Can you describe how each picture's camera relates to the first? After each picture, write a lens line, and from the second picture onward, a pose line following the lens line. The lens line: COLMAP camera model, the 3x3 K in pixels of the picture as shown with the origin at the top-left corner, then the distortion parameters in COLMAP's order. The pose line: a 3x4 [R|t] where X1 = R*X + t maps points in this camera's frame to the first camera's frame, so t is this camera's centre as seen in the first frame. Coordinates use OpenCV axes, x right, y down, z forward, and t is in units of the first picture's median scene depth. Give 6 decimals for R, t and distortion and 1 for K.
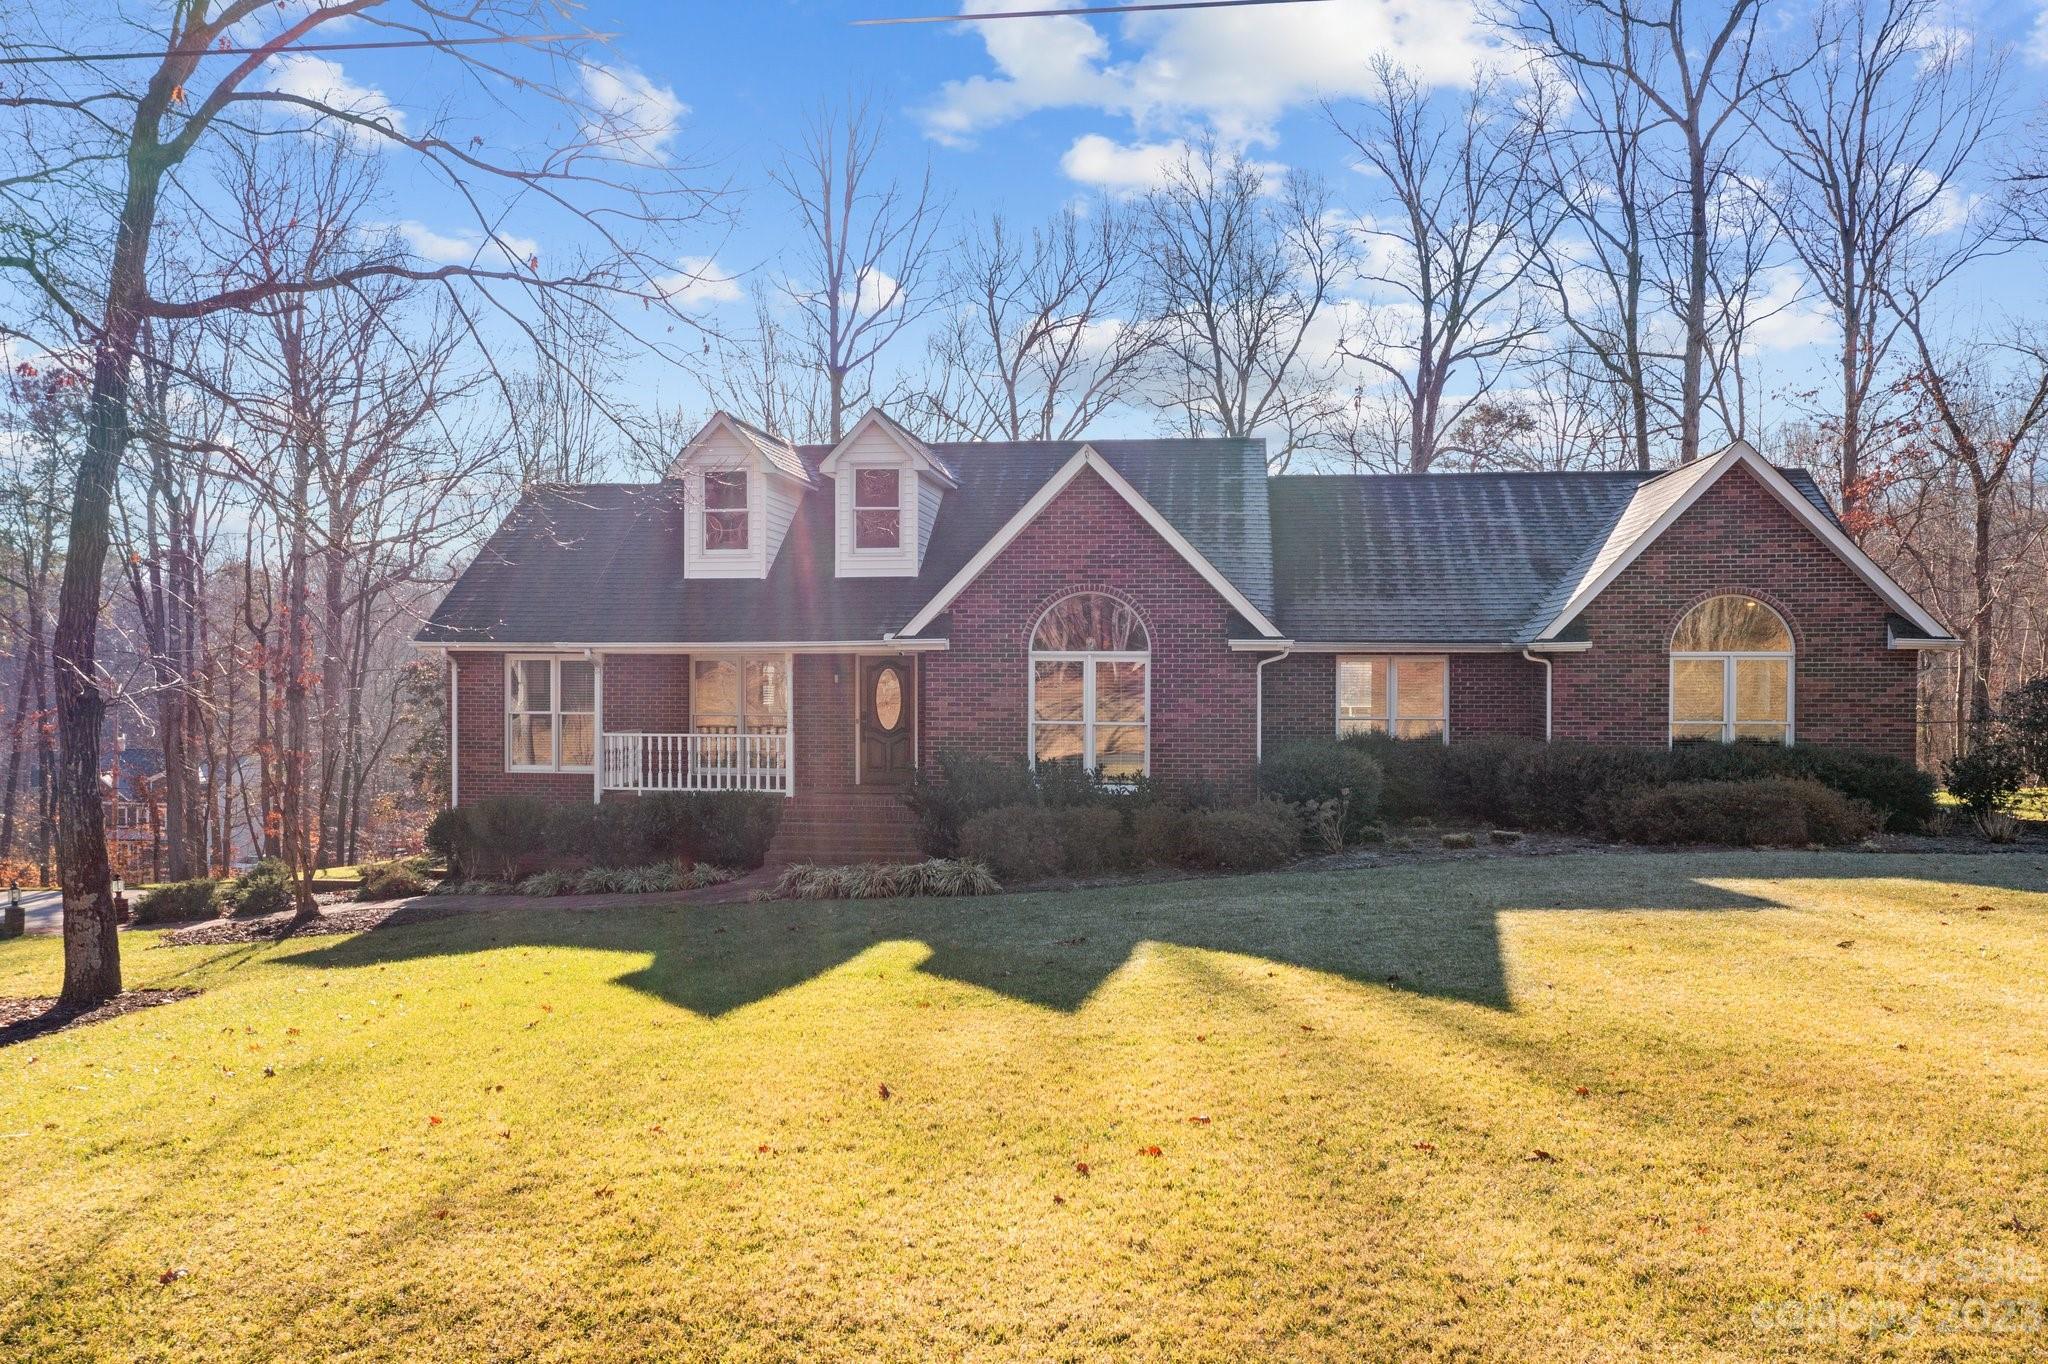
lens RADIAL K [[1651.0, 0, 1024.1], [0, 1651.0, 690.8], [0, 0, 1]] dist [-0.009422, 0.038727]
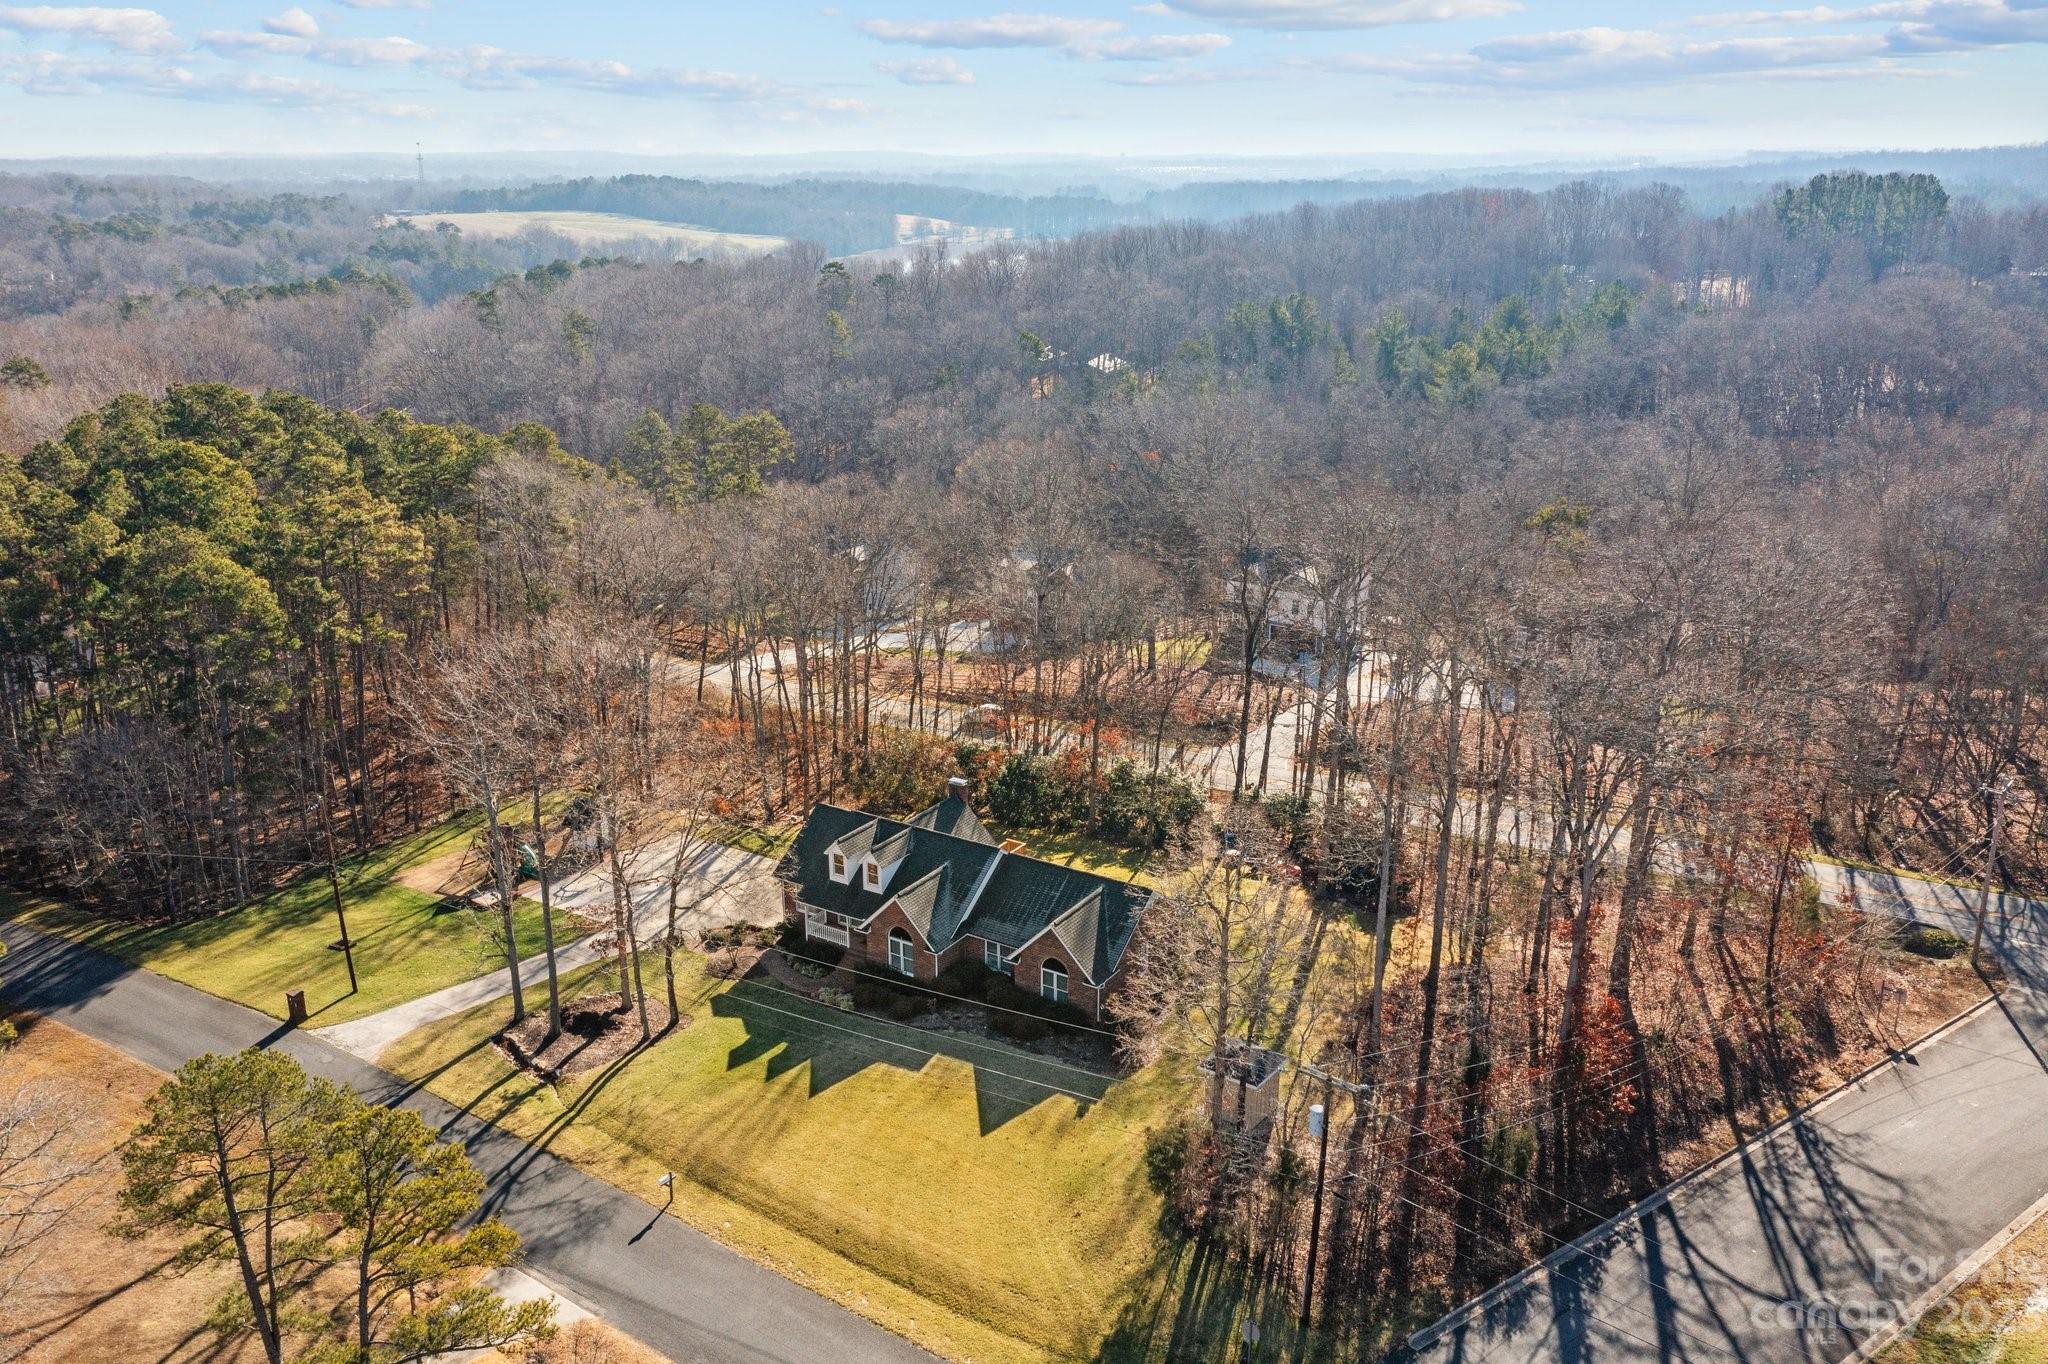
lens RADIAL K [[1651.0, 0, 1009.9], [0, 1651.0, 670.6], [0, 0, 1]] dist [-0.009422, 0.038727]
pose [[0.901657, 0.127723, -0.413160, 1.663624], [-0.002098, 0.956671, 0.291164, -1.632923], [0.432447, -0.261663, 0.862857, -1.926866]]
